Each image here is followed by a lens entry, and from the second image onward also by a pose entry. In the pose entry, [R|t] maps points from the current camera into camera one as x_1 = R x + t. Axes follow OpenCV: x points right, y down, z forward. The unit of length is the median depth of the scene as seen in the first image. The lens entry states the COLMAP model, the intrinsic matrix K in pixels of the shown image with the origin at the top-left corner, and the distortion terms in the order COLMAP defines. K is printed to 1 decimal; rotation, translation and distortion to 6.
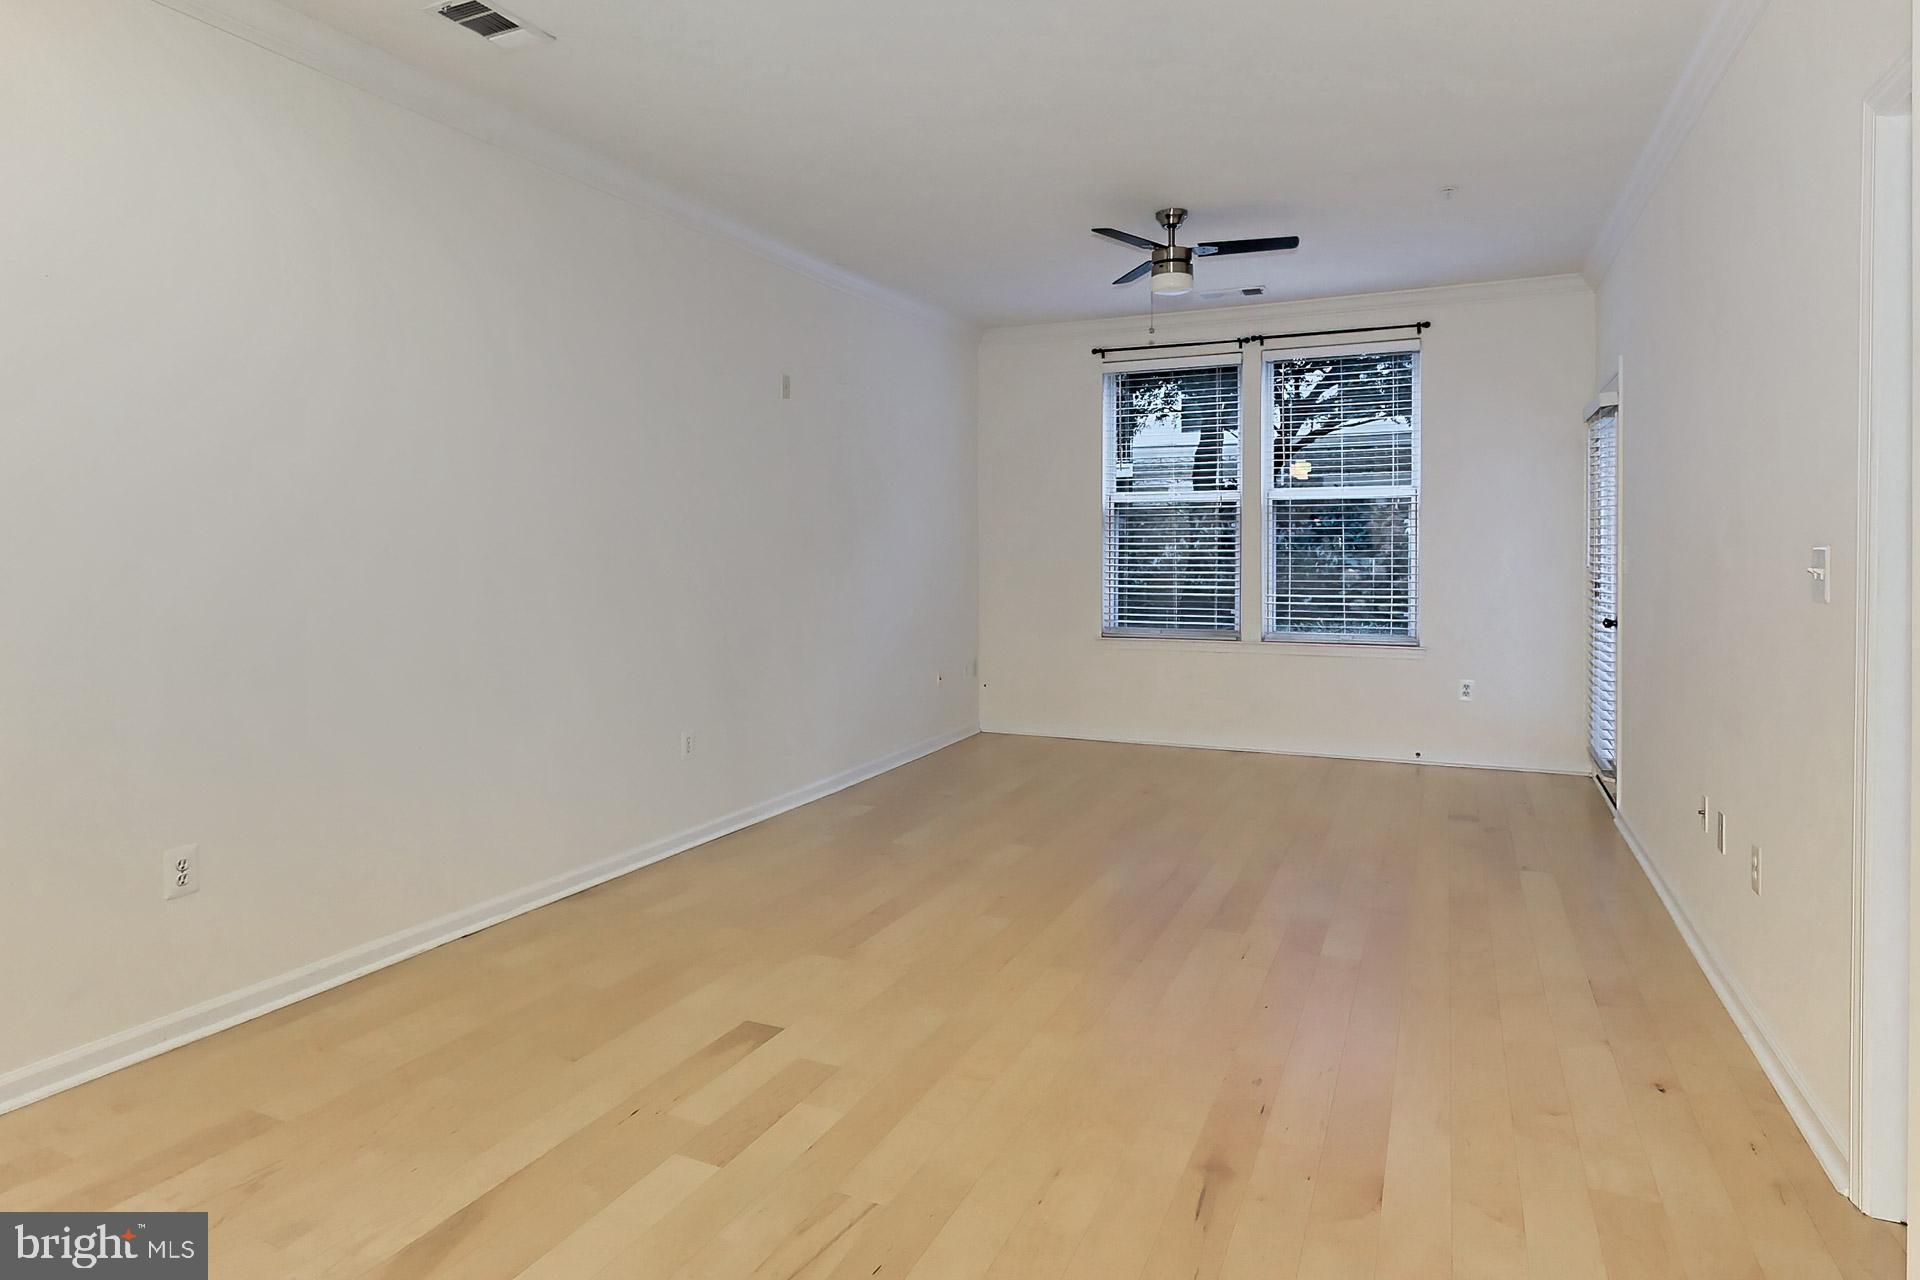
lens RADIAL K [[1096.2, 0, 888.6], [0, 1096.2, 543.1], [0, 0, 1]] dist [-0.007135, -0.000552]
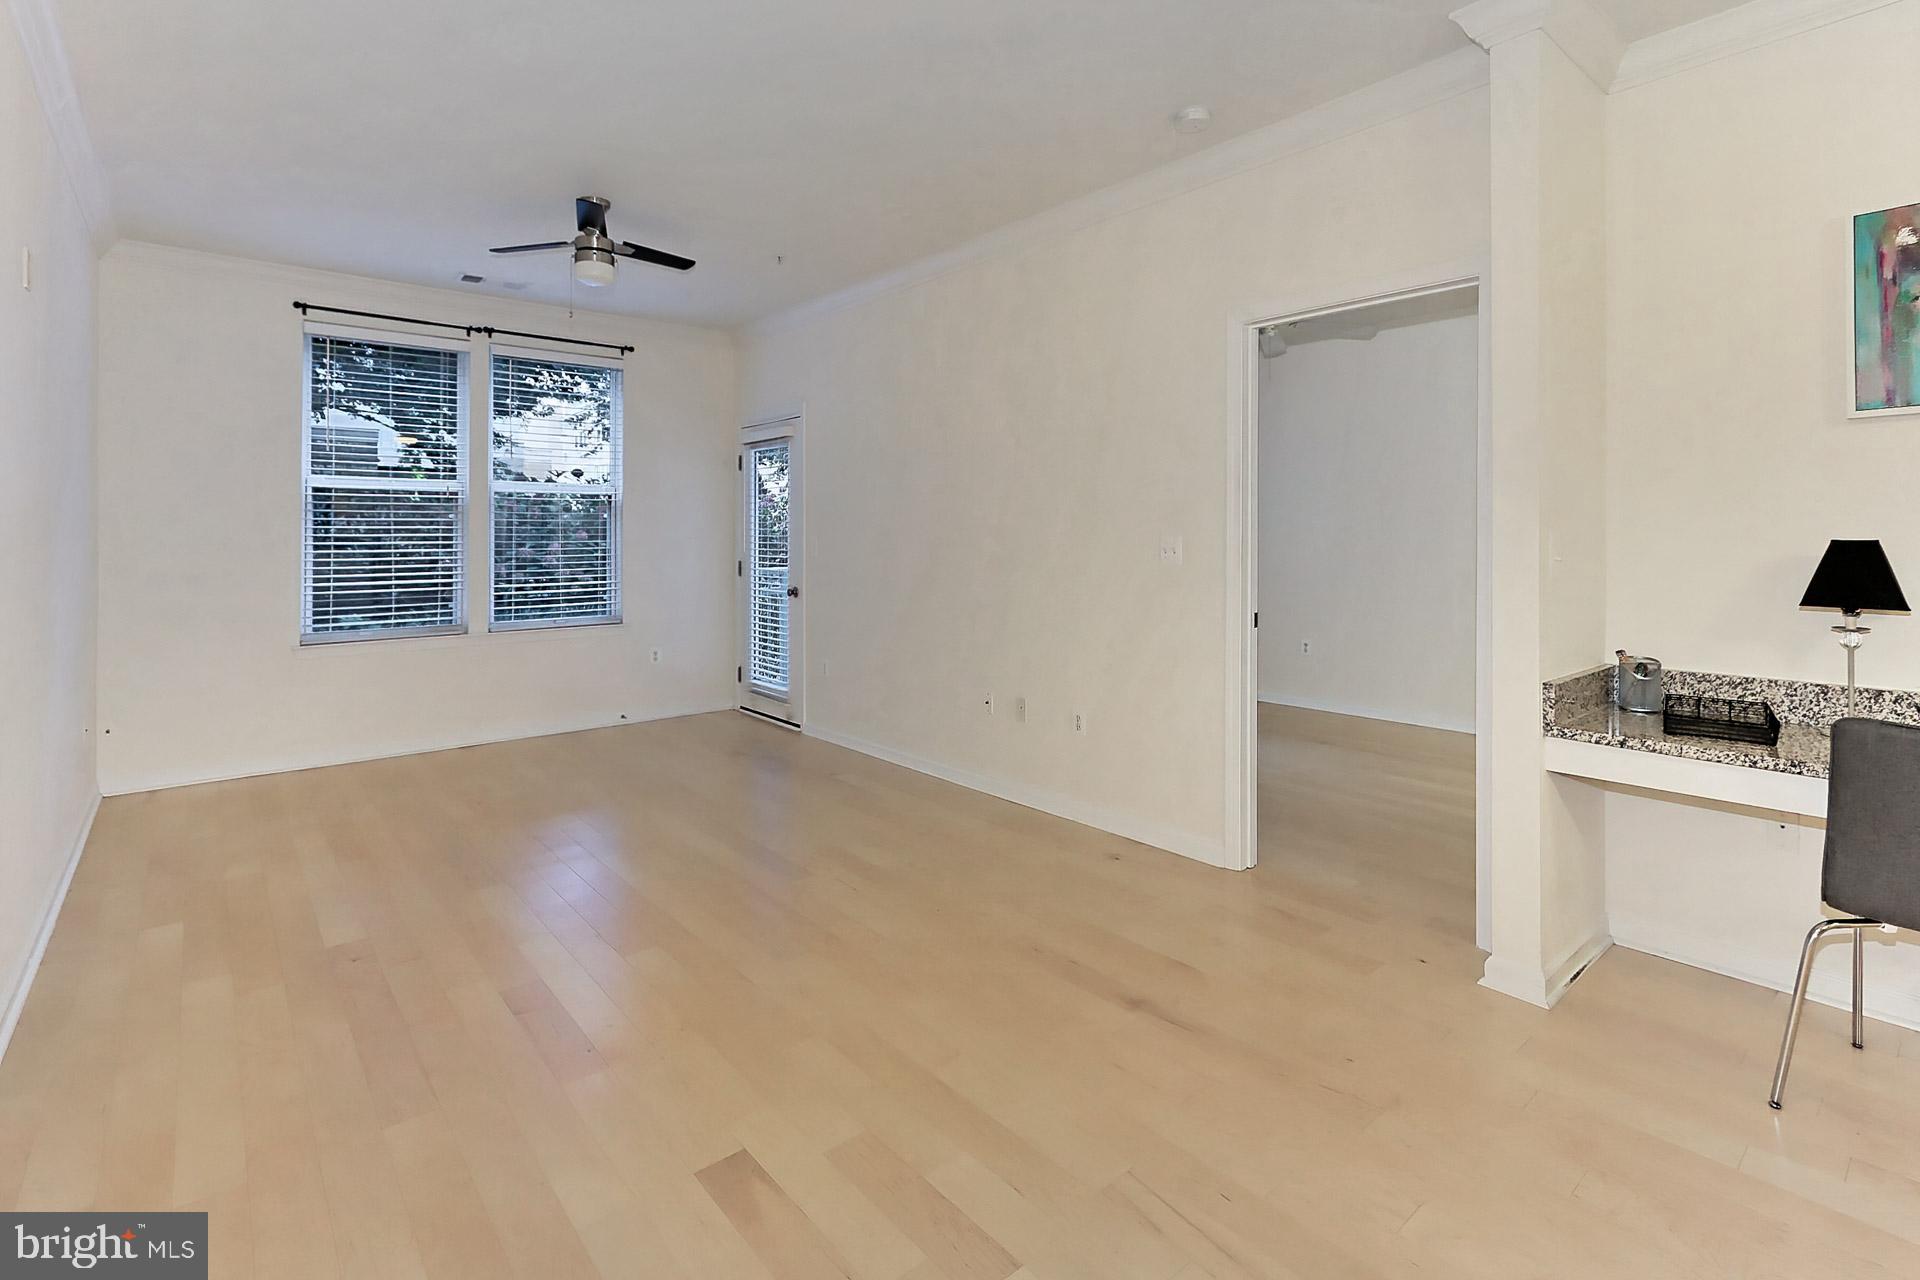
lens RADIAL K [[961.1, 0, 941.6], [0, 961.1, 530.2], [0, 0, 1]] dist [0.001427, 0.000395]
pose [[0.377509, 0.005092, 0.925992, -0.314432], [0.000549, 0.999983, -0.005723, 0.001117], [-0.926006, 0.002668, 0.377500, 0.279132]]
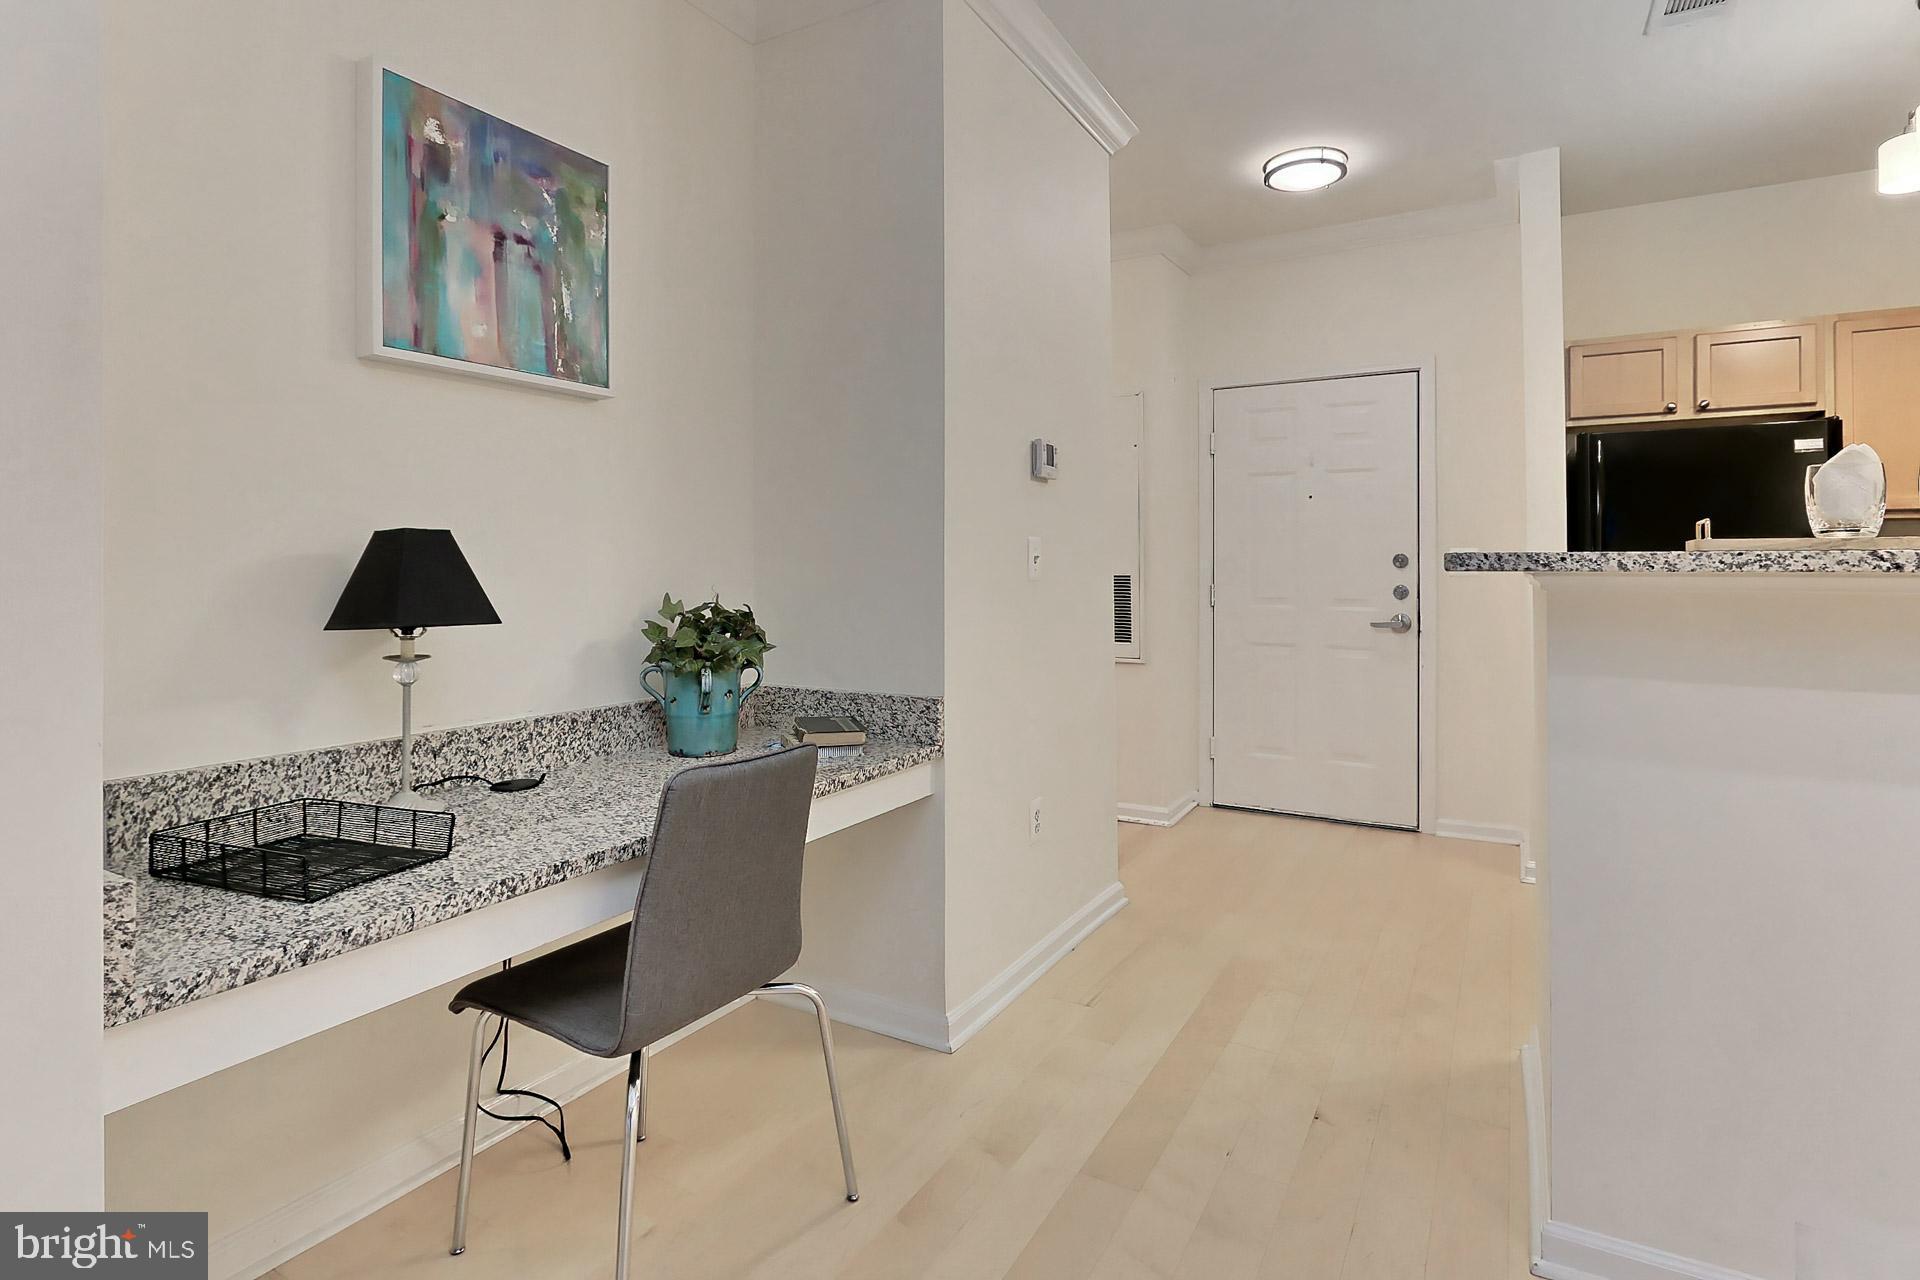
lens RADIAL K [[977.3, 0, 961.4], [0, 977.3, 554.7], [0, 0, 1]] dist [0.001040, 0.000319]
pose [[-0.999833, 0.005372, 0.017477, 0.069656], [0.005184, 0.999928, -0.010830, 0.015523], [-0.017534, -0.010737, -0.999789, 0.369176]]
